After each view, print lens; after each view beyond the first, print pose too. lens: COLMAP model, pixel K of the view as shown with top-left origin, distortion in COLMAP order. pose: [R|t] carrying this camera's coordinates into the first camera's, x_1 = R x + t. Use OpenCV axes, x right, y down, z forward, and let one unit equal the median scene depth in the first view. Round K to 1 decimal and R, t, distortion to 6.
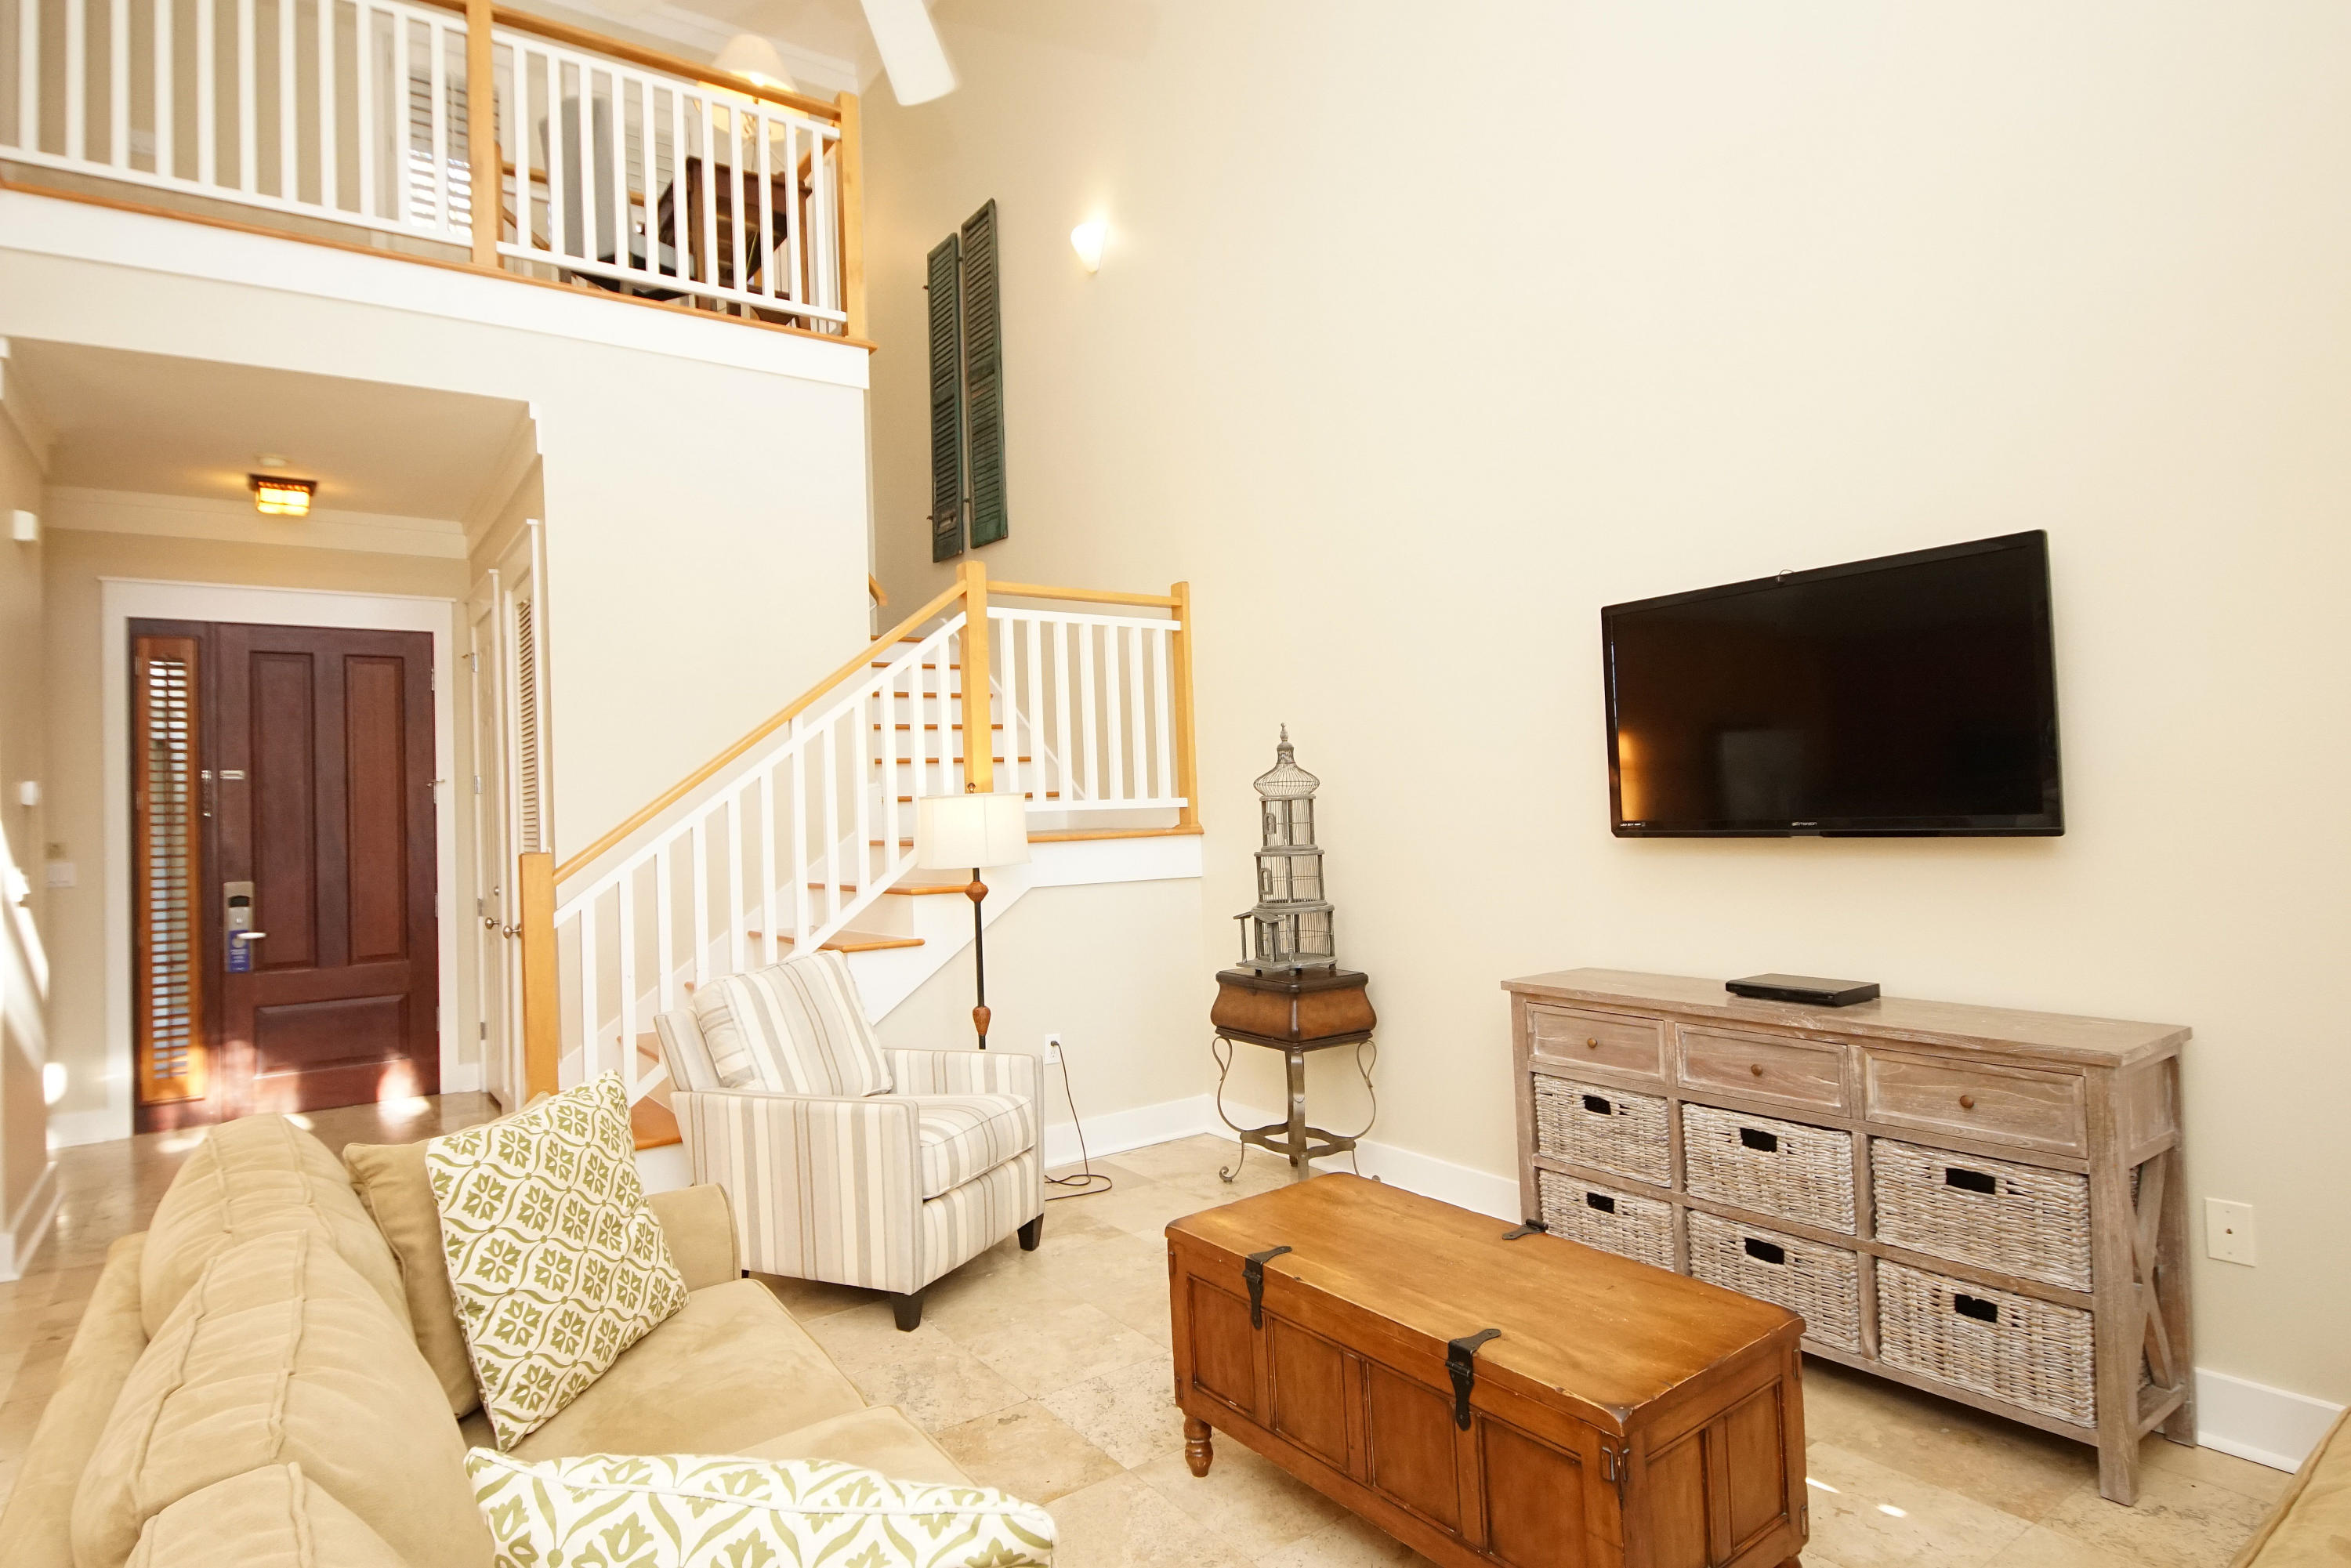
lens RADIAL K [[1260.0, 0, 1156.2], [0, 1260.0, 777.3], [0, 0, 1]] dist [0.041211, -0.039648]
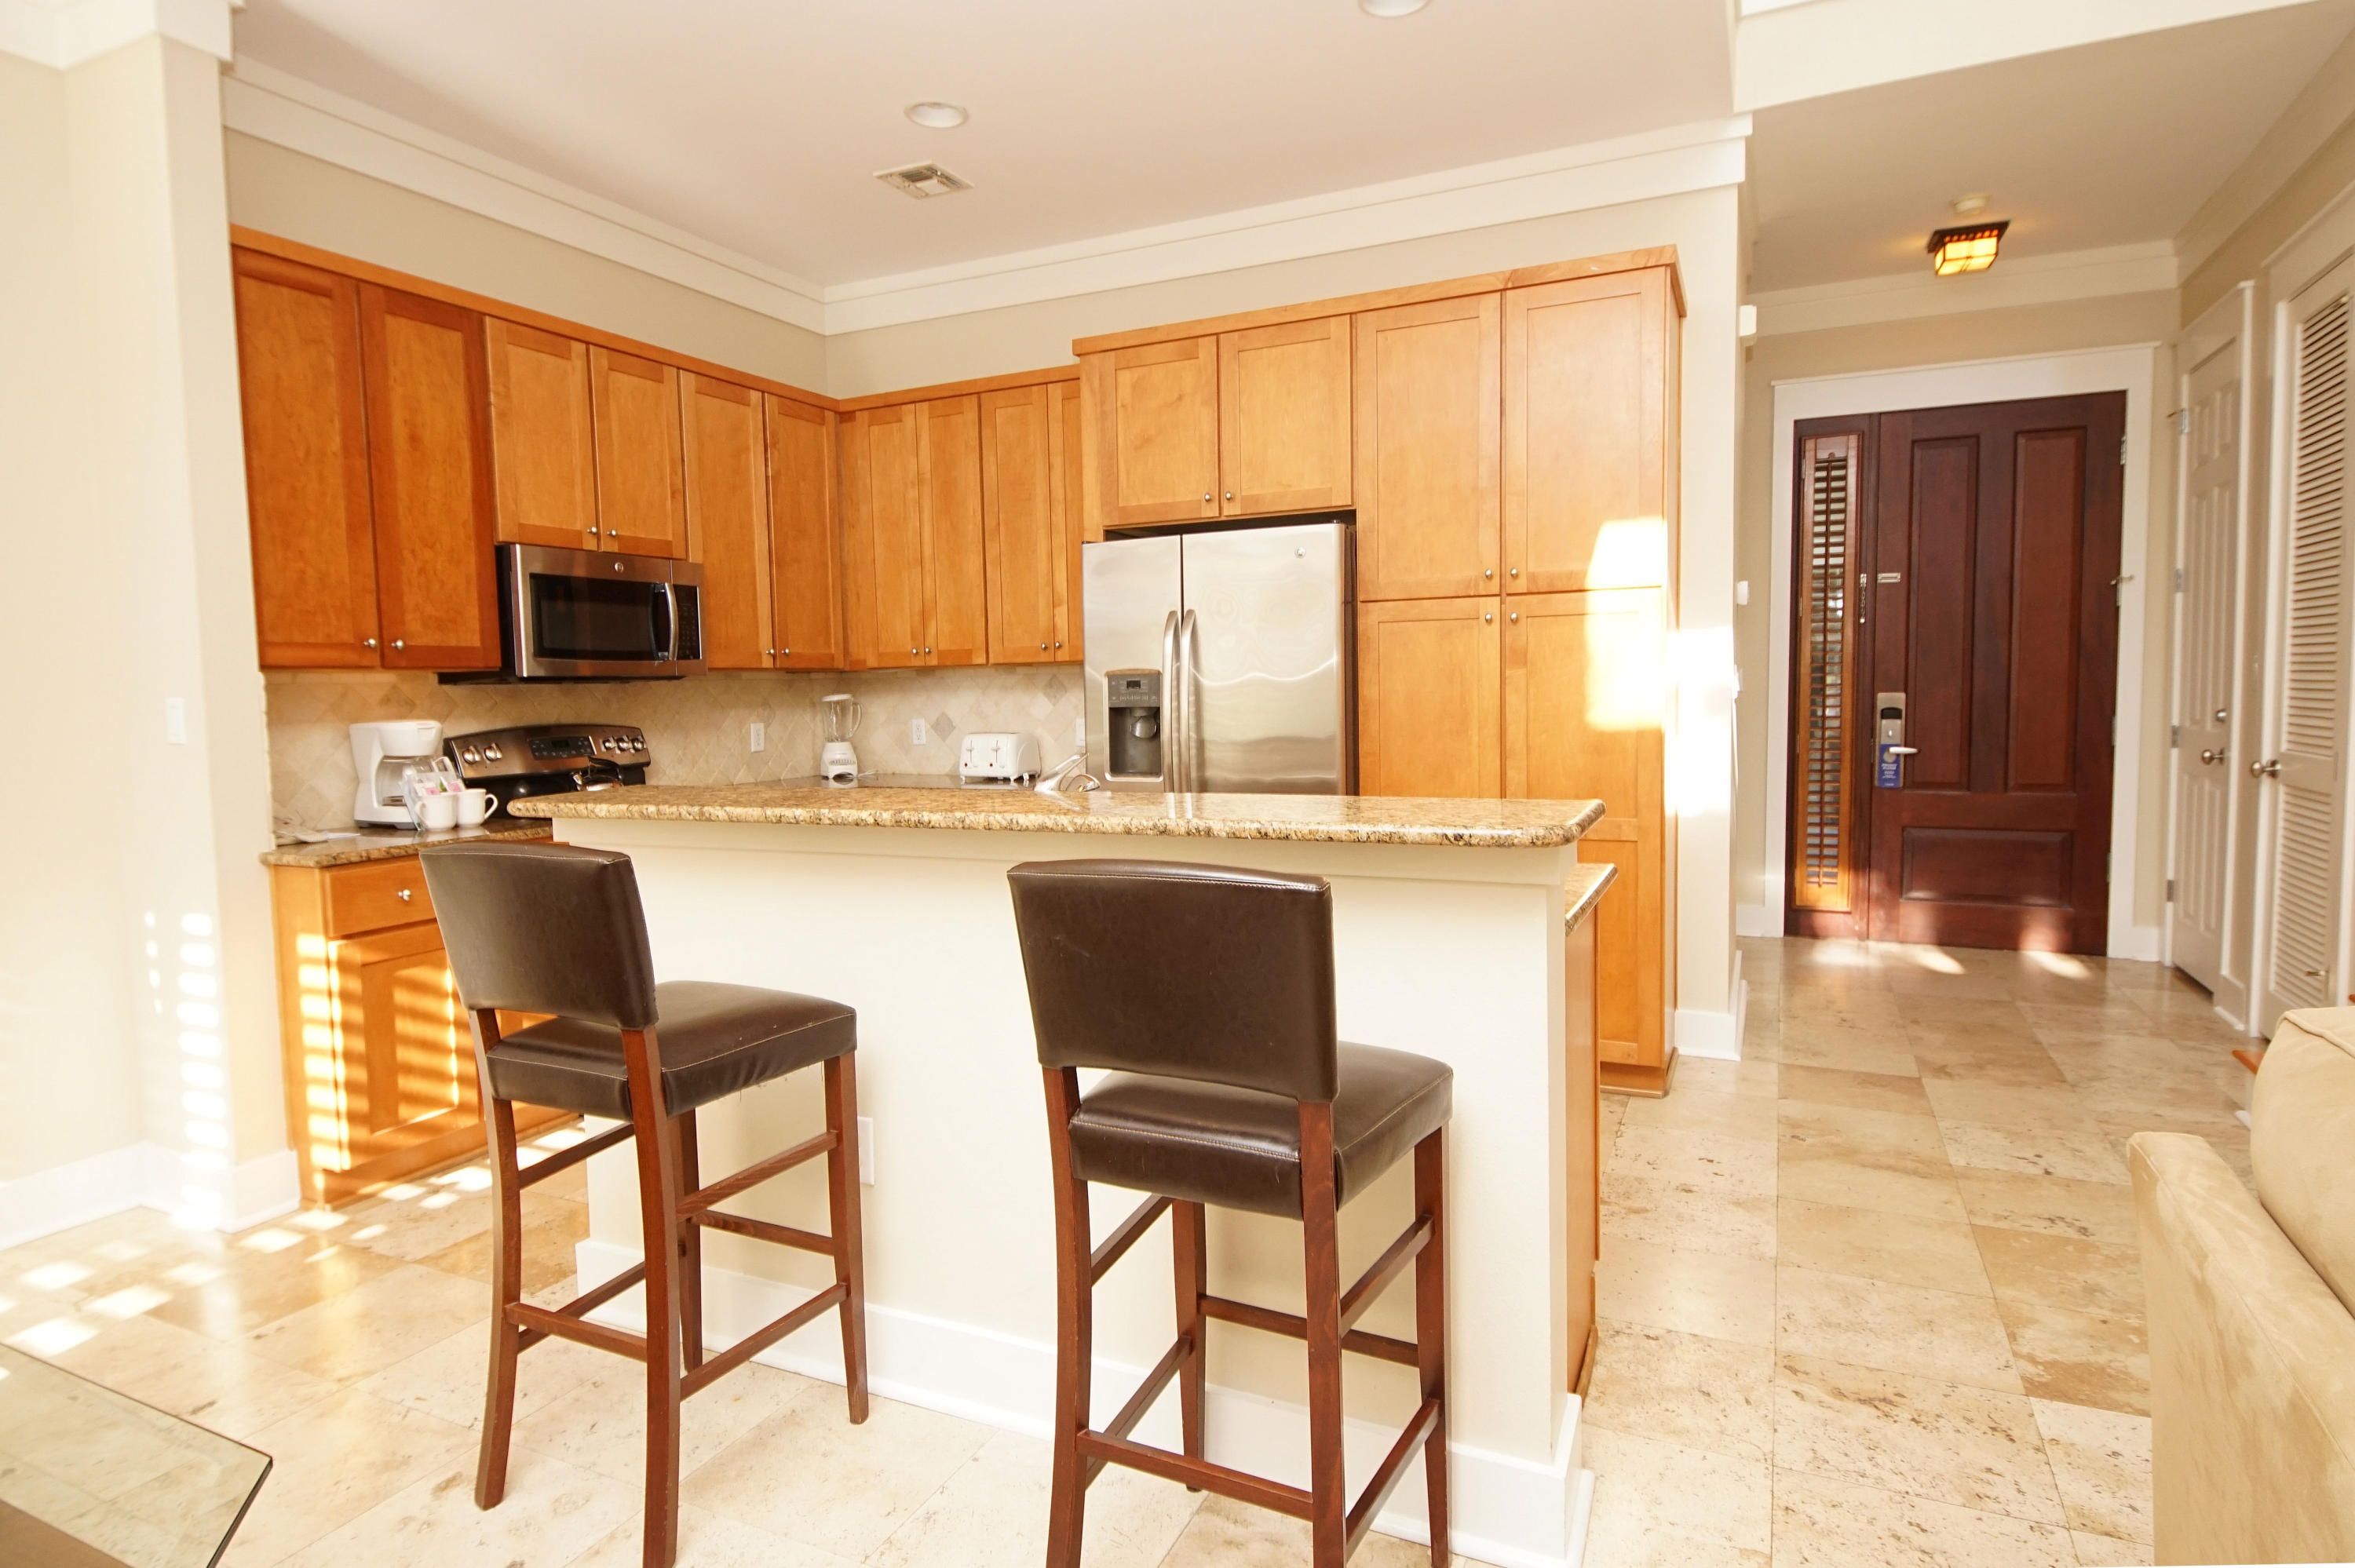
lens RADIAL K [[1286.5, 0, 1143.2], [0, 1286.5, 774.1], [0, 0, 1]] dist [0.041135, -0.038440]
pose [[0.484851, 0.086401, -0.870318, -0.203399], [0.024281, 0.993395, 0.112147, 0.028647], [0.874259, -0.075507, 0.479551, 0.073411]]
